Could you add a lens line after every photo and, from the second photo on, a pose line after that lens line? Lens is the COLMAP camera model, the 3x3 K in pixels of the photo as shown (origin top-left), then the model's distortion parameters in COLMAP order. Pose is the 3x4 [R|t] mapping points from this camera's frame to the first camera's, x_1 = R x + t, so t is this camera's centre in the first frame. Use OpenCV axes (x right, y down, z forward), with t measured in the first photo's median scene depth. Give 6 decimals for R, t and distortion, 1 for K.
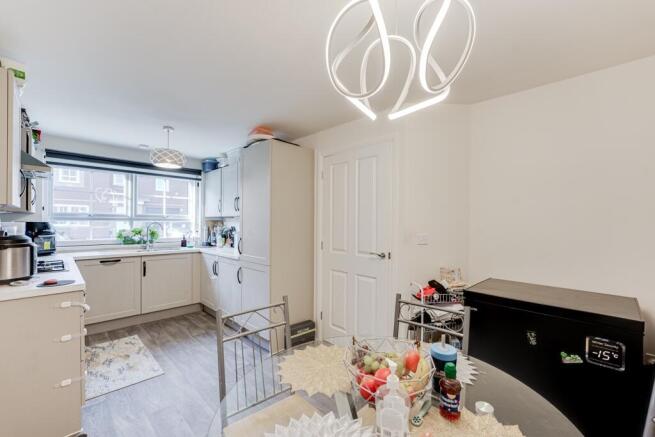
lens RADIAL K [[271.5, 0, 324.6], [0, 271.5, 223.8], [0, 0, 1]] dist [-0.015203, 0.000128]
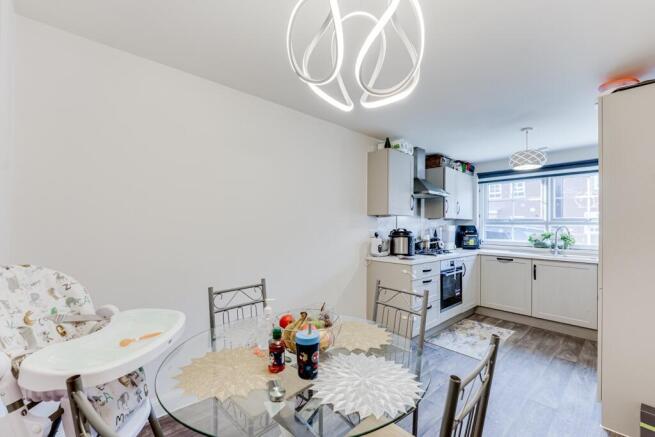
lens RADIAL K [[271.5, 0, 324.6], [0, 271.5, 223.8], [0, 0, 1]] dist [-0.015203, 0.000128]
pose [[-0.063210, -0.015142, -0.997885, 0.337182], [-0.017351, 0.999750, -0.014071, 0.013824], [0.997849, 0.016425, -0.063457, 0.252060]]
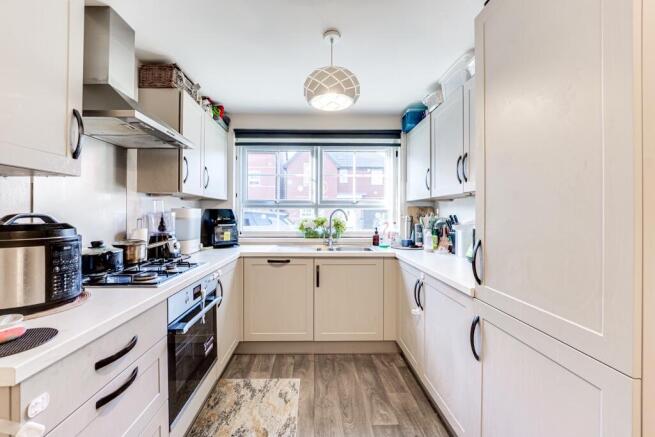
lens RADIAL K [[272.4, 0, 323.5], [0, 272.4, 213.4], [0, 0, 1]] dist [-0.014774, 0.000072]
pose [[0.731600, -0.005570, -0.681711, -0.165509], [-0.001675, 0.999949, -0.009968, 0.012882], [0.681732, 0.008435, 0.731553, 0.448648]]
